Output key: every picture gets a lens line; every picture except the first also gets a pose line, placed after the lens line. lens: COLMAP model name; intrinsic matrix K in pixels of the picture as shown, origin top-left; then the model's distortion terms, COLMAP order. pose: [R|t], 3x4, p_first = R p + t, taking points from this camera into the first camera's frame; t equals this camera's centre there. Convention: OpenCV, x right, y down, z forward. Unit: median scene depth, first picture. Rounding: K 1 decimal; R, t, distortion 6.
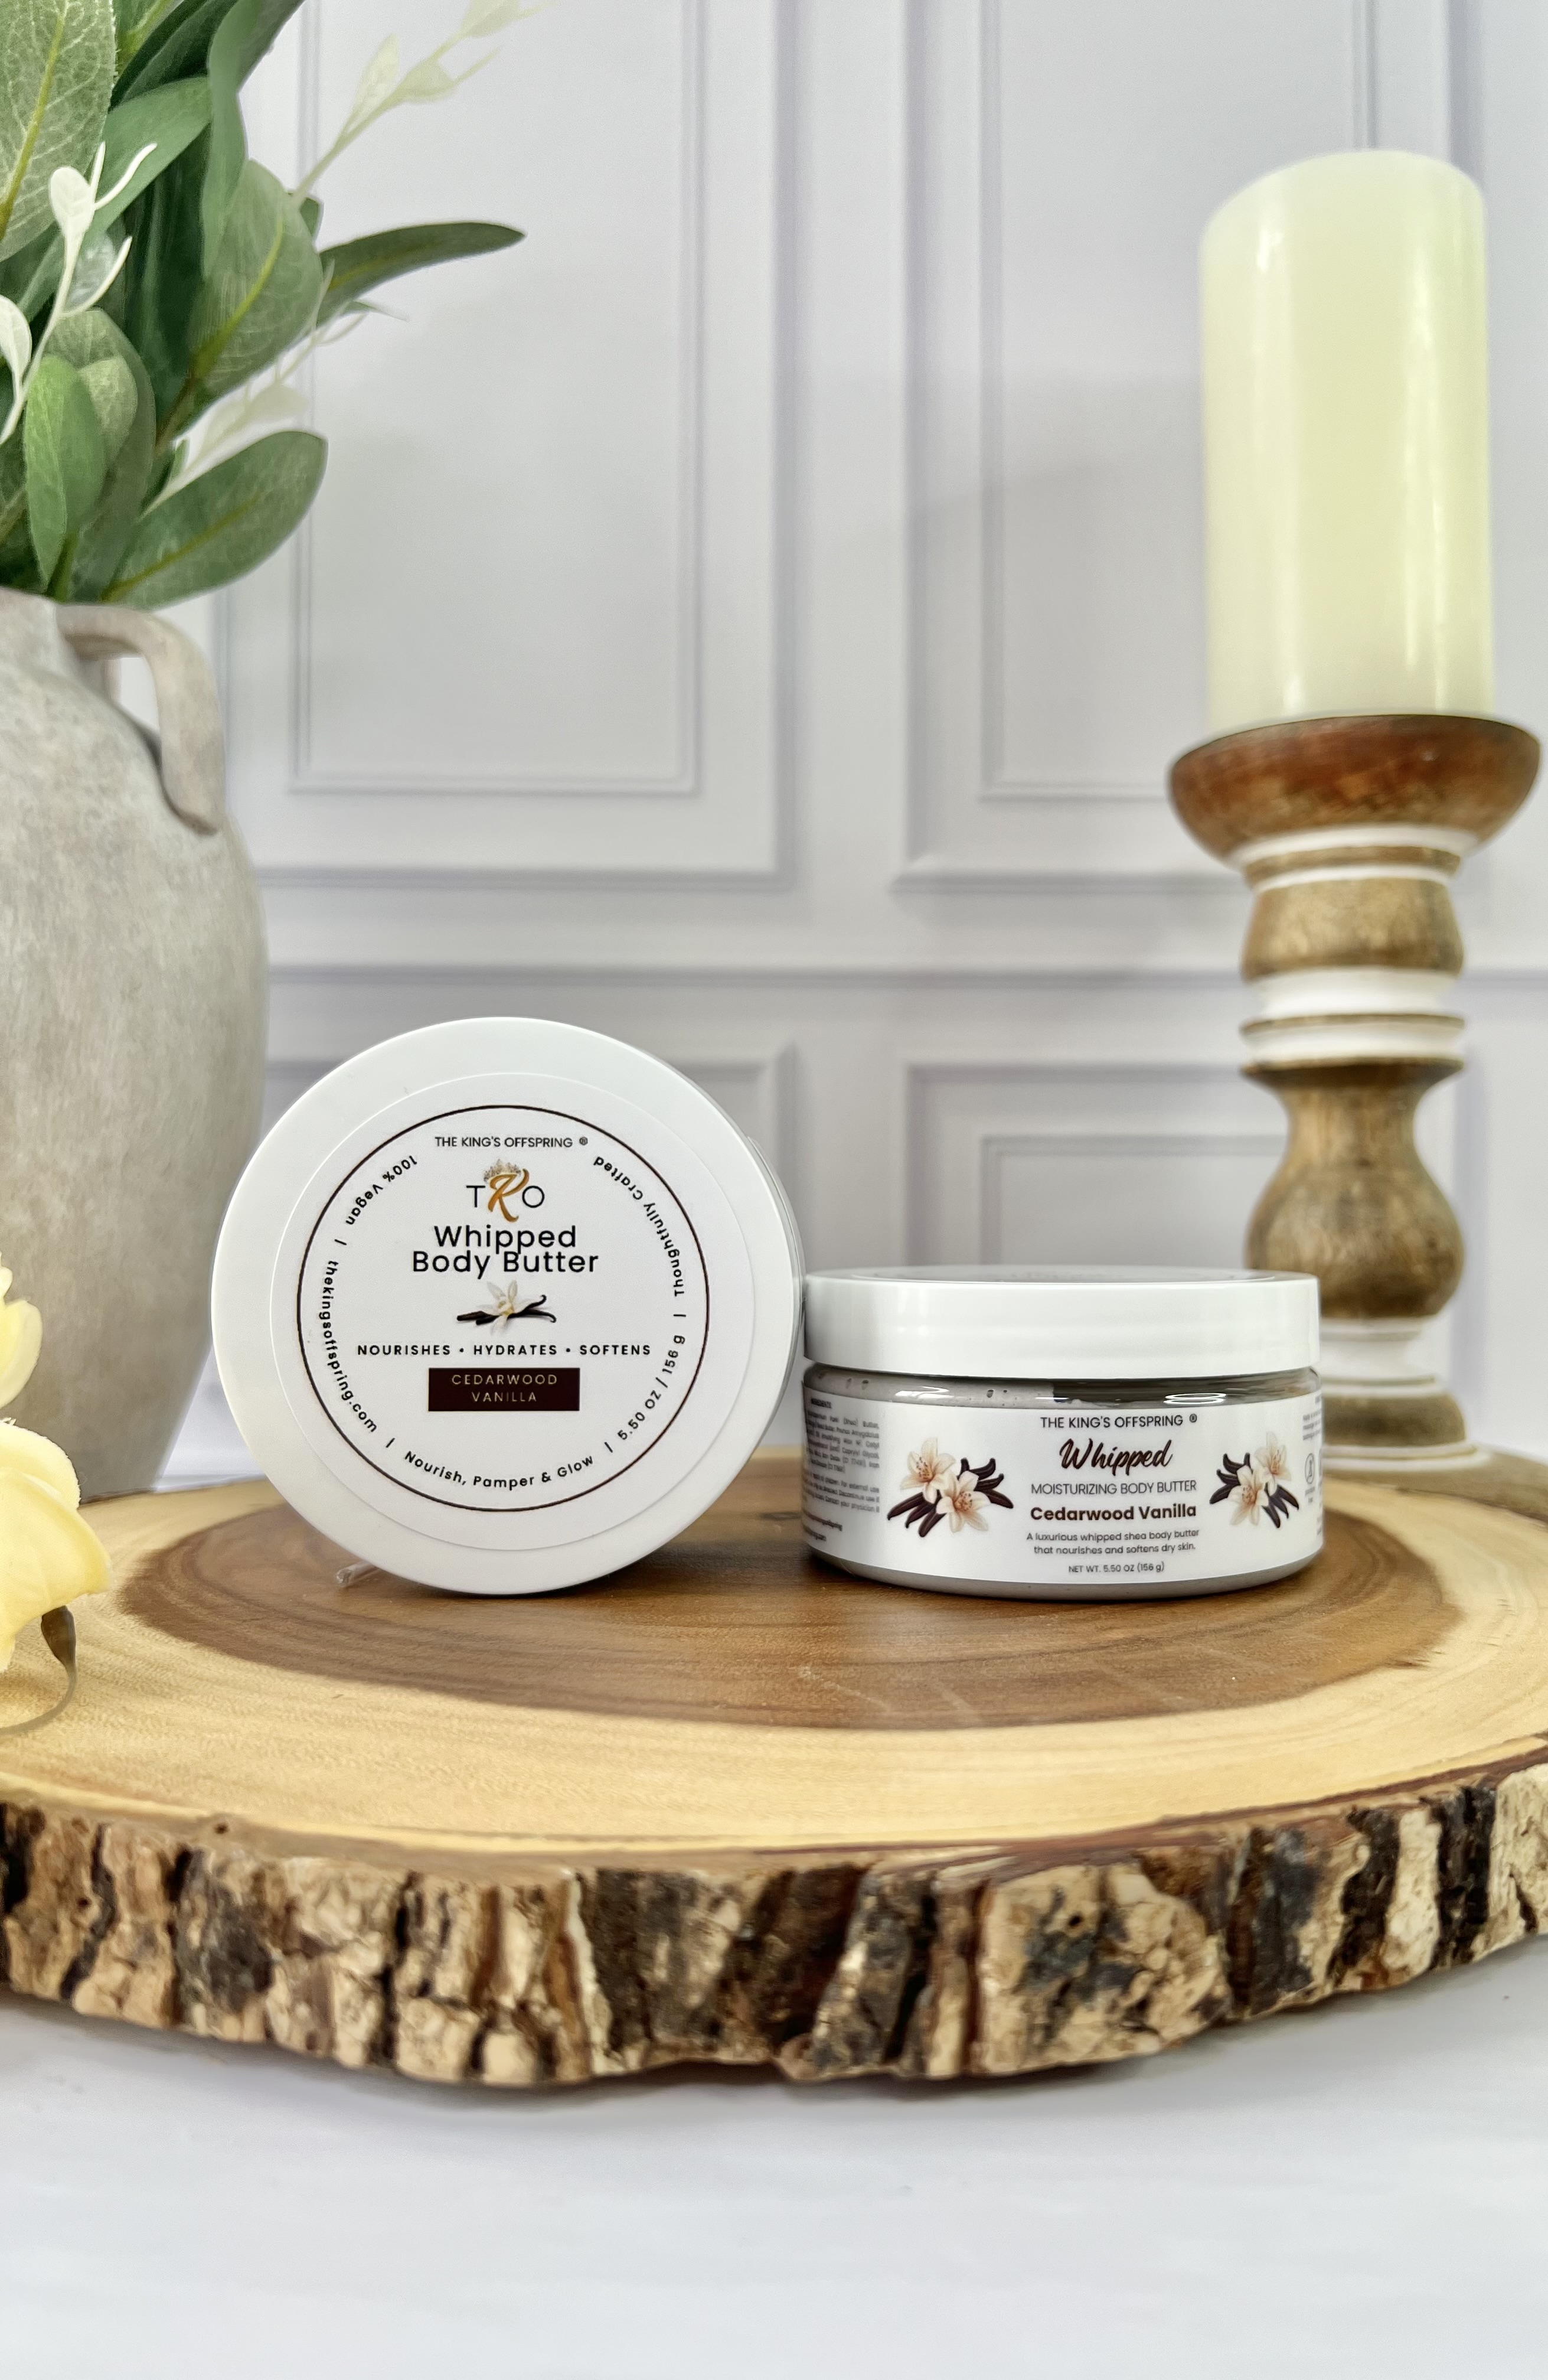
lens RADIAL K [[1834.7, 0, 893.0], [0, 1834.7, 1191.1], [0, 0, 1]] dist [-0.003988, -0.017933]
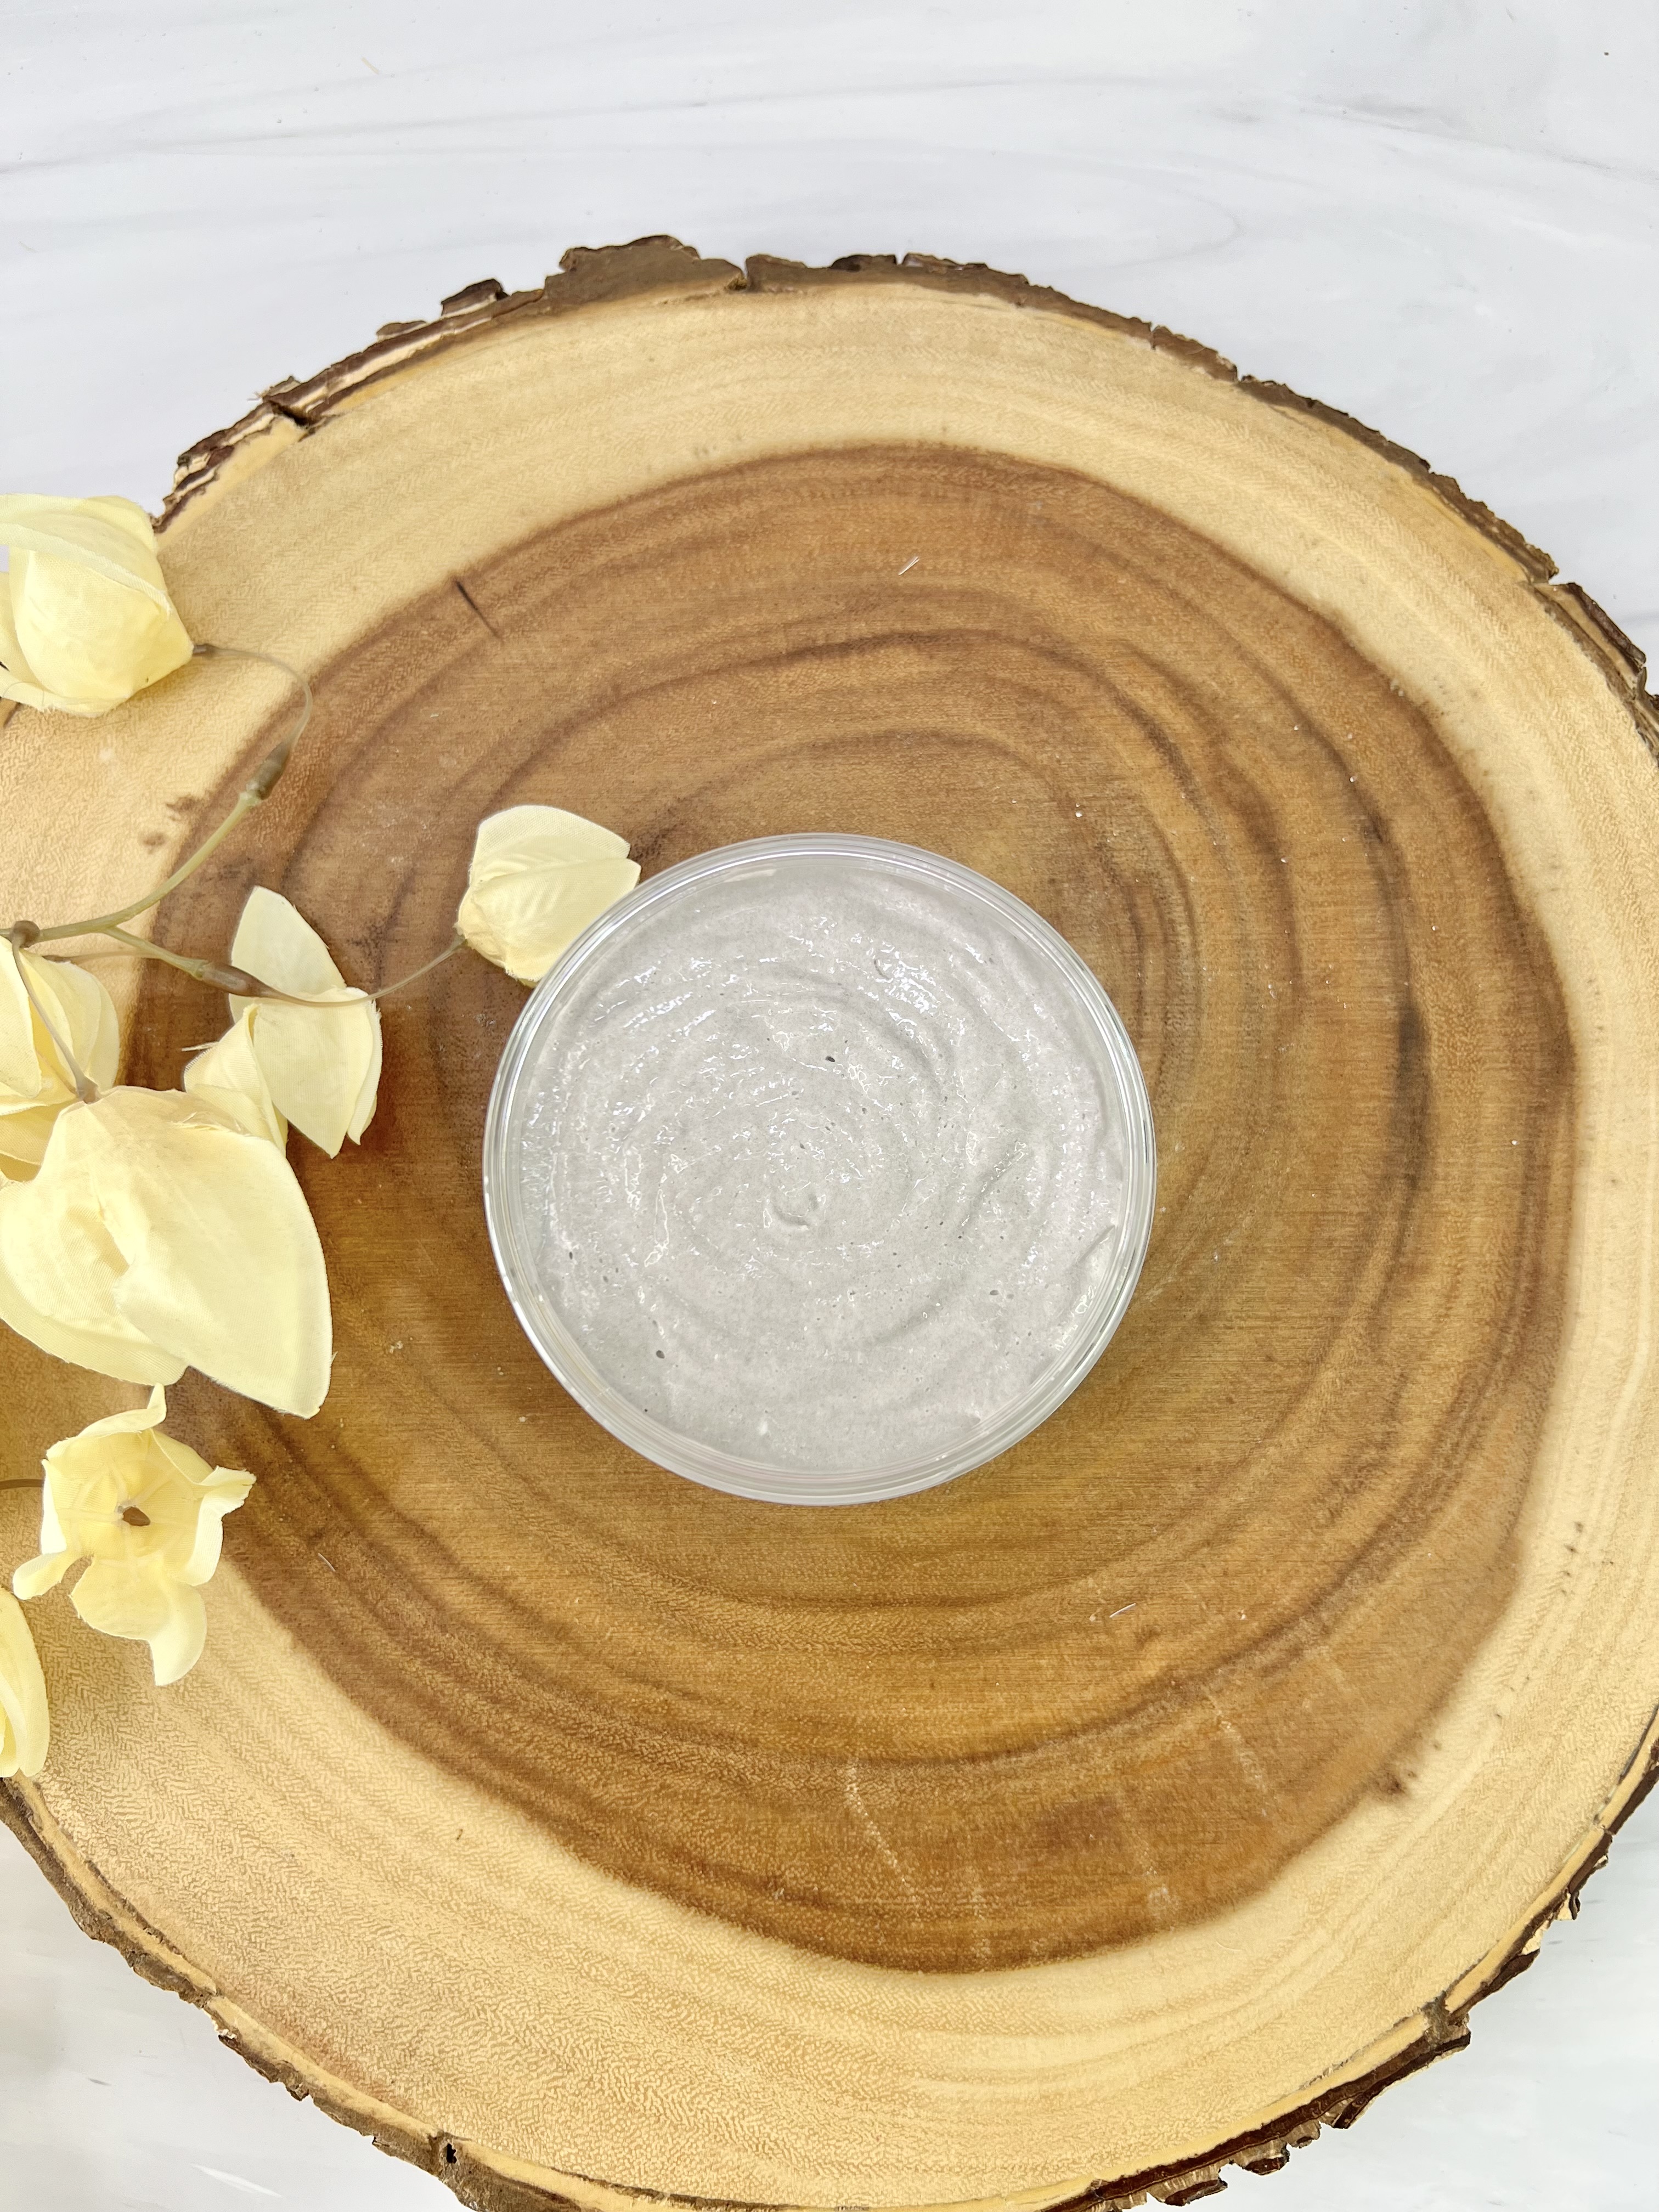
lens RADIAL K [[1712.9, 0, 833.0], [0, 1712.9, 1104.6], [0, 0, 1]] dist [-0.012696, 0.000434]
pose [[0.997561, 0.067423, -0.018050, -0.094045], [0.012963, 0.075132, 0.997089, -1.125629], [0.068583, -0.994892, 0.074075, 1.829170]]
